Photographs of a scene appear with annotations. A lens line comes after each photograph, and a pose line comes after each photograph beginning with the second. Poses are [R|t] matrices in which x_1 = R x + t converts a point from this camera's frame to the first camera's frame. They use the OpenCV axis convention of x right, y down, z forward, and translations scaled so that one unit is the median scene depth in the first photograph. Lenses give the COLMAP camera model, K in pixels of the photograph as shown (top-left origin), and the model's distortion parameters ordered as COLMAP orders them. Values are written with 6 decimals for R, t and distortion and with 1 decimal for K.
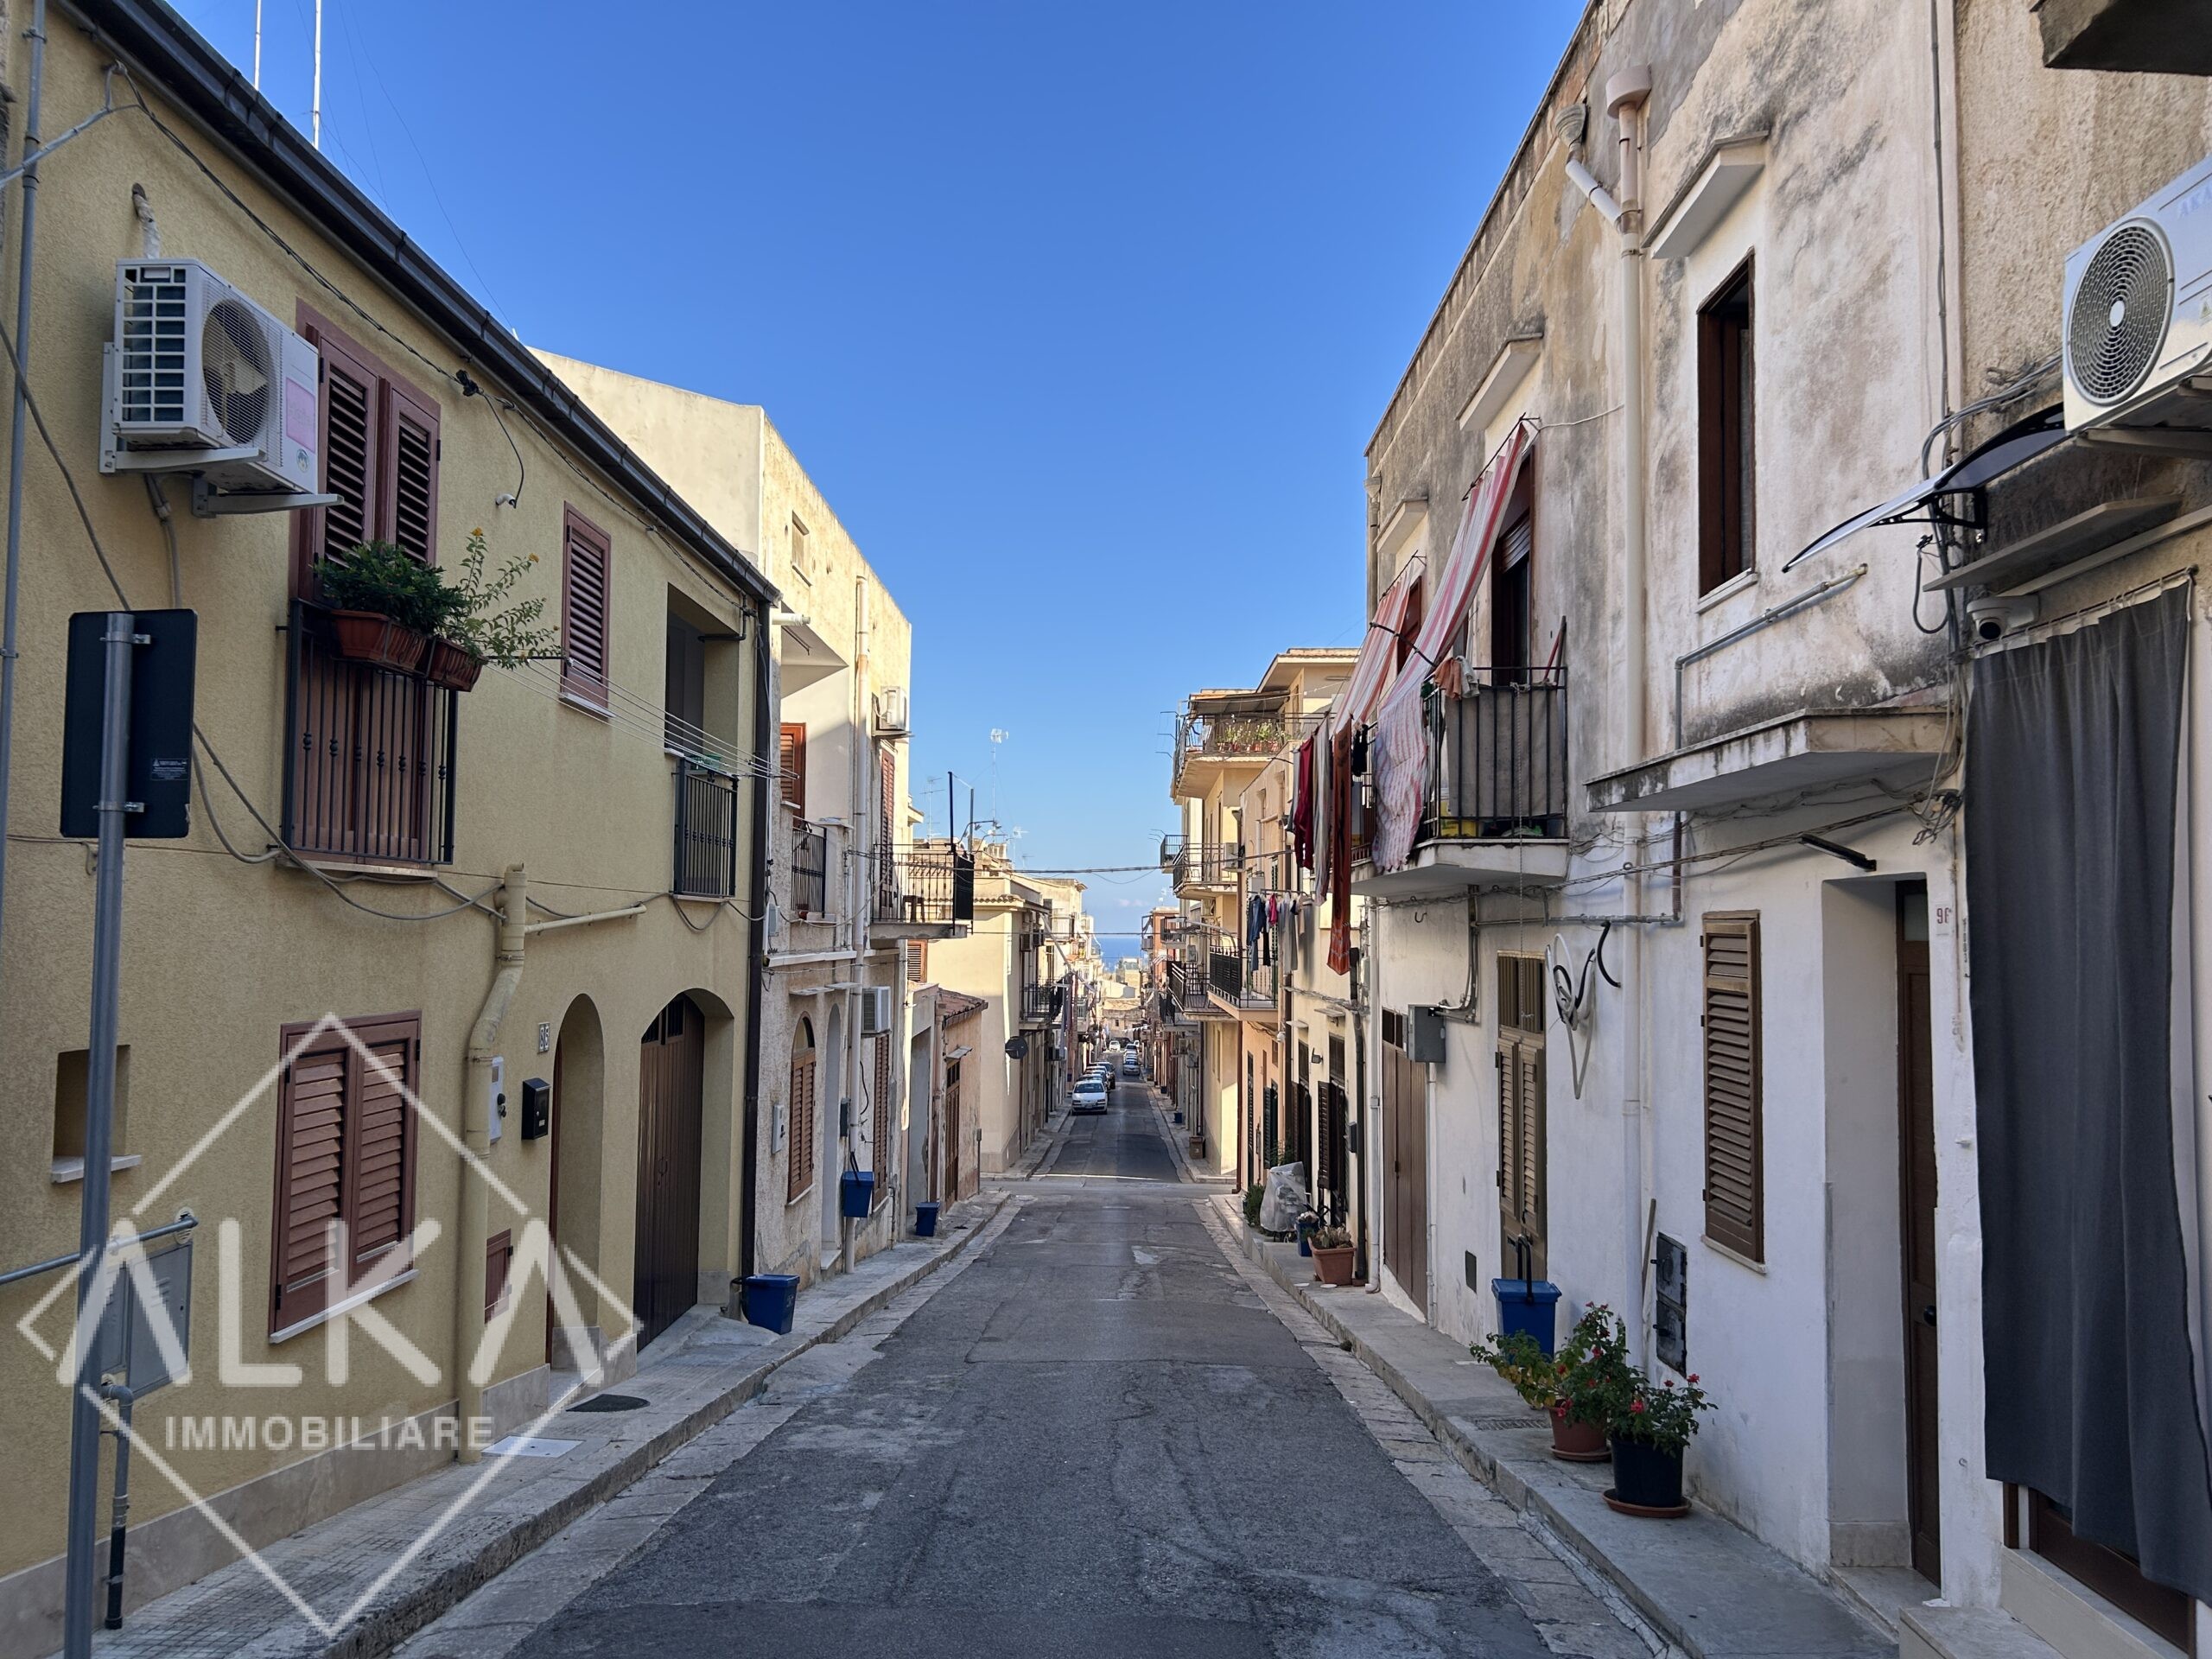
lens RADIAL K [[1660.9, 0, 1102.5], [0, 1660.9, 837.8], [0, 0, 1]] dist [0.052546, -0.054645]
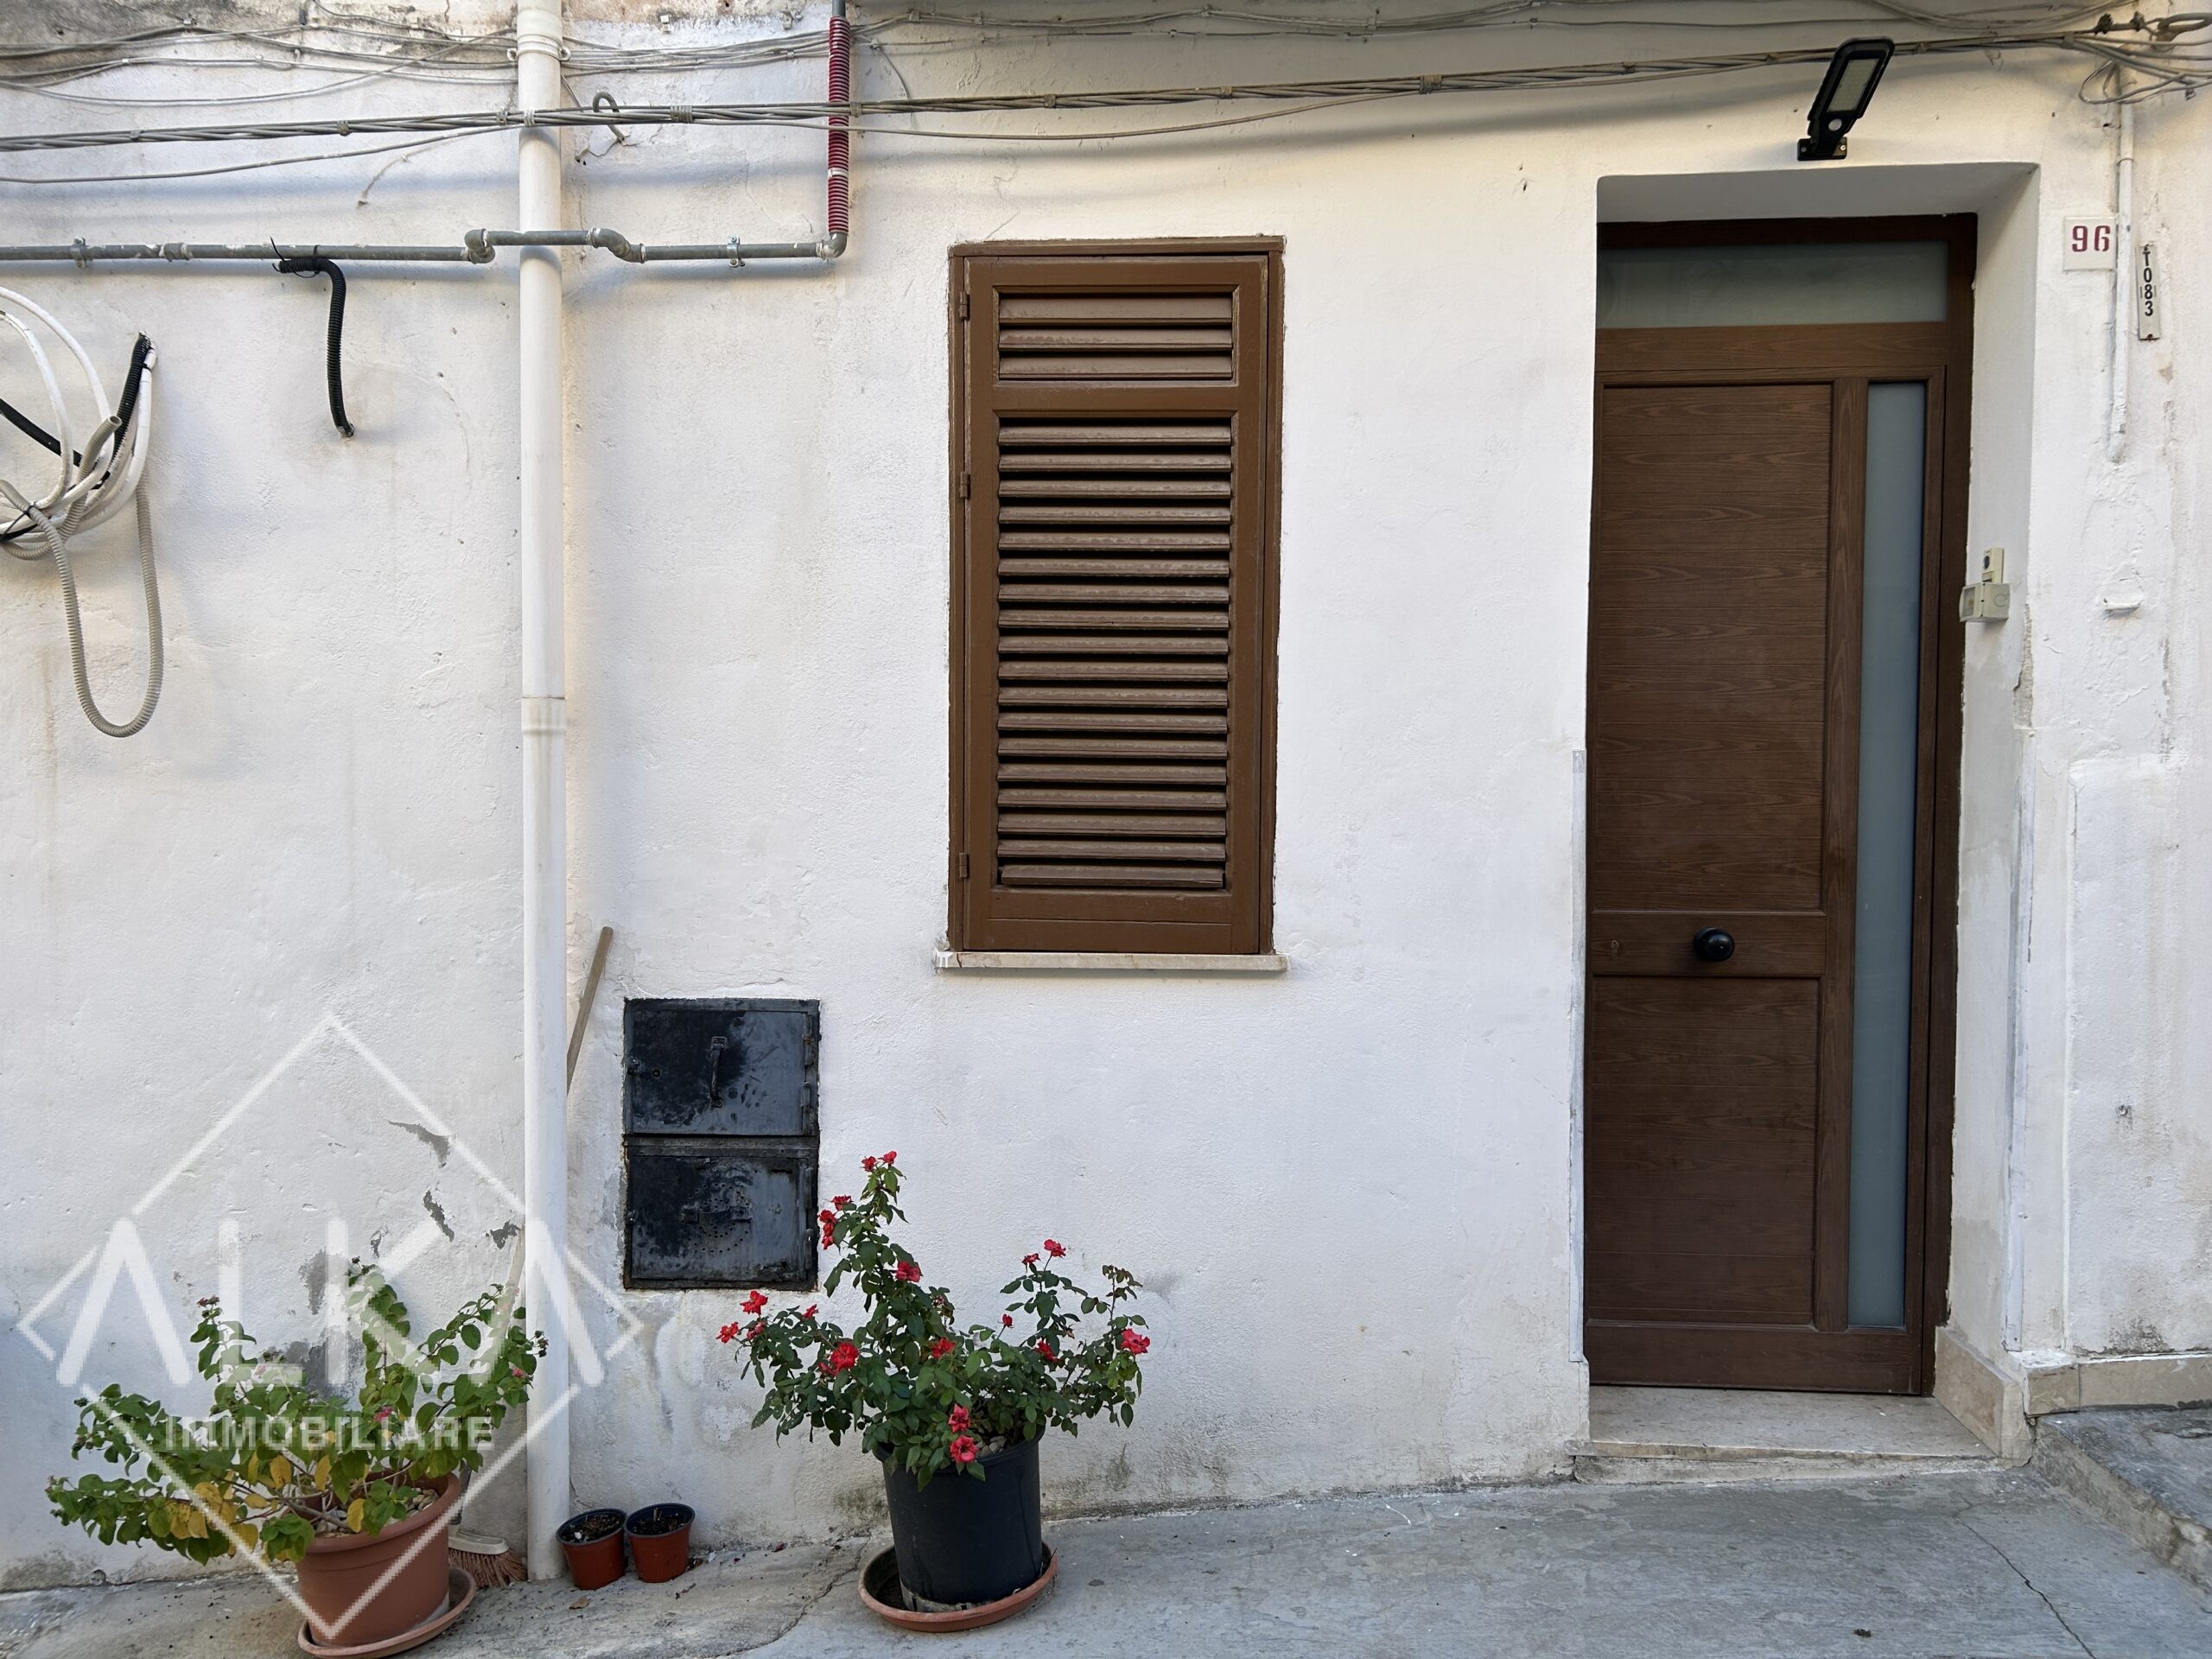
lens RADIAL K [[1660.9, 0, 1109.9], [0, 1660.9, 842.7], [0, 0, 1]] dist [0.052546, -0.054645]
pose [[0.054232, -0.038384, 0.997790, -0.069163], [-0.061143, 0.997258, 0.041686, 0.139757], [-0.996655, -0.063269, 0.051736, 0.704052]]
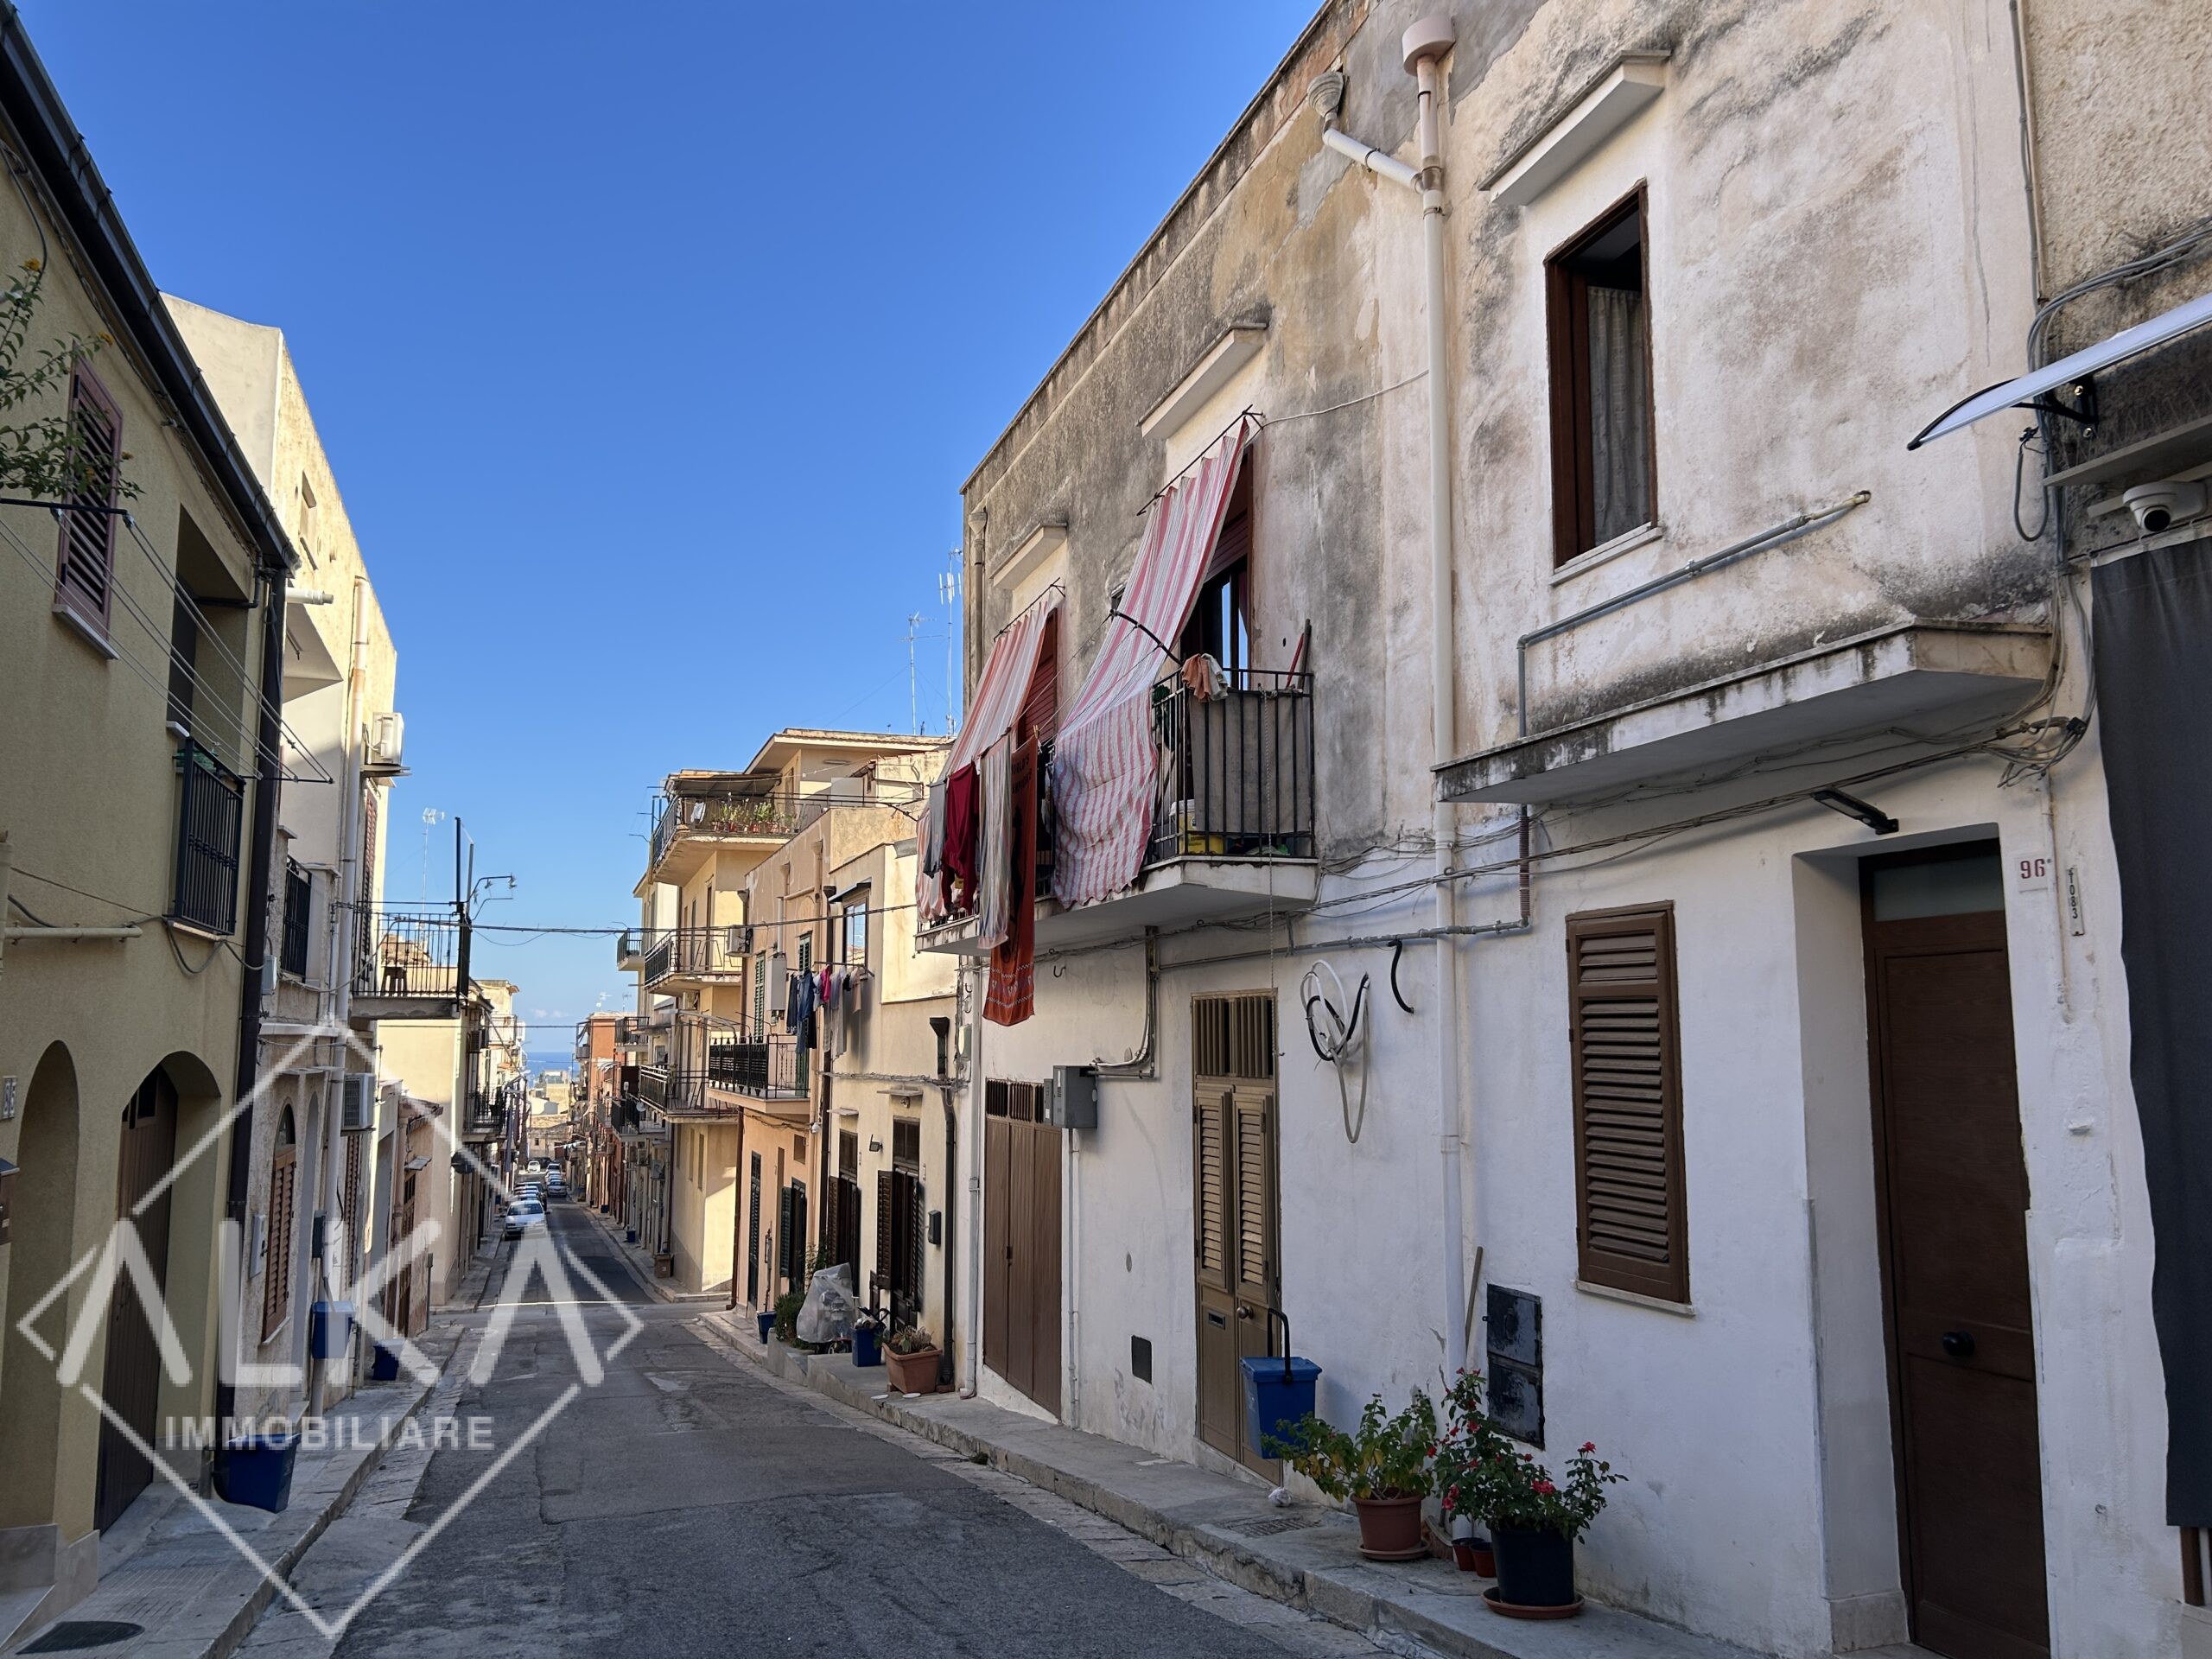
lens RADIAL K [[1660.9, 0, 1098.9], [0, 1660.9, 842.5], [0, 0, 1]] dist [0.052546, -0.054645]
pose [[0.944424, 0.030223, 0.327337, -0.129402], [-0.009669, 0.997888, -0.064240, 0.050471], [-0.328587, 0.057505, 0.942721, 0.182375]]
